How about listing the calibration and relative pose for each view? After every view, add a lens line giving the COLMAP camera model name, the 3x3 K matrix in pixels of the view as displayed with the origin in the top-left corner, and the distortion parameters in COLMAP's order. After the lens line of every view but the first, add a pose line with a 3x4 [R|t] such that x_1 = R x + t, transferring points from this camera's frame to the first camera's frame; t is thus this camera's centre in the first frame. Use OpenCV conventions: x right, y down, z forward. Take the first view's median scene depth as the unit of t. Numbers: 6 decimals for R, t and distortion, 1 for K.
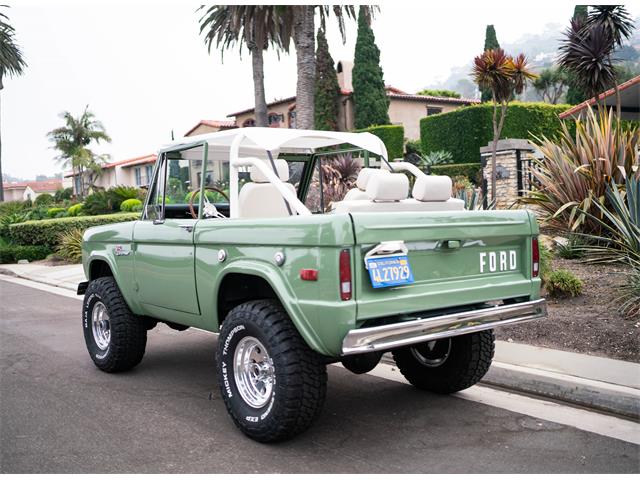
lens RADIAL K [[694.9, 0, 317.3], [0, 694.9, 242.6], [0, 0, 1]] dist [-0.008815, 0.000000]
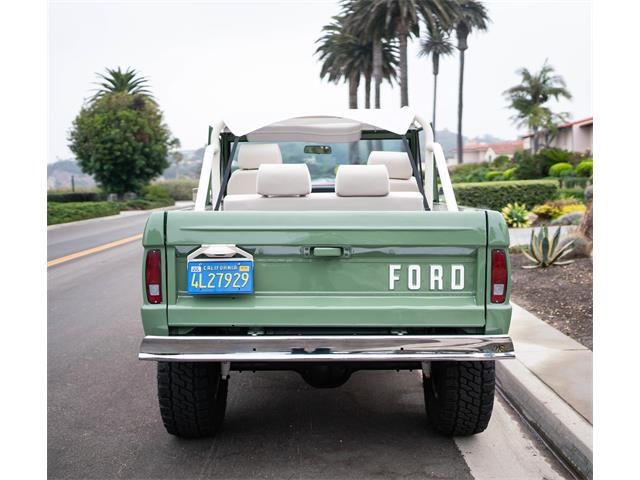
lens RADIAL K [[749.4, 0, 318.2], [0, 749.4, 241.2], [0, 0, 1]] dist [-0.005174, 0.000000]
pose [[0.783891, 0.069982, -0.616942, 0.668488], [-0.040817, 0.997287, 0.061264, -0.058350], [0.619555, -0.022842, 0.784620, 0.269278]]
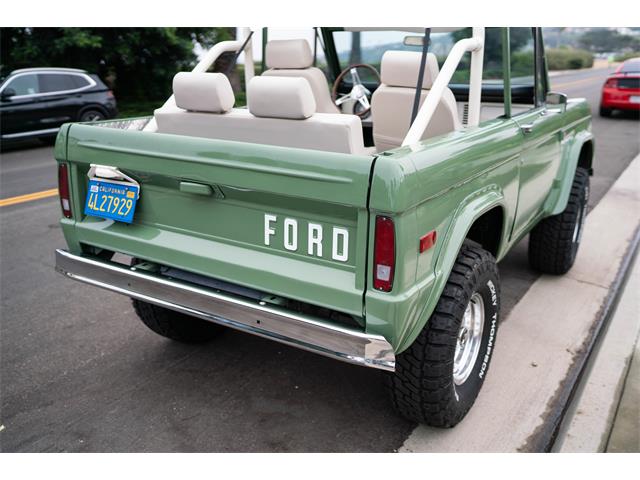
lens RADIAL K [[630.4, 0, 307.4], [0, 630.4, 236.3], [0, 0, 1]] dist [-0.005718, 0.000000]
pose [[0.311178, 0.296773, -0.902826, 0.727620], [-0.052781, 0.953922, 0.295377, -0.127986], [0.948885, -0.044263, 0.312503, 0.826737]]
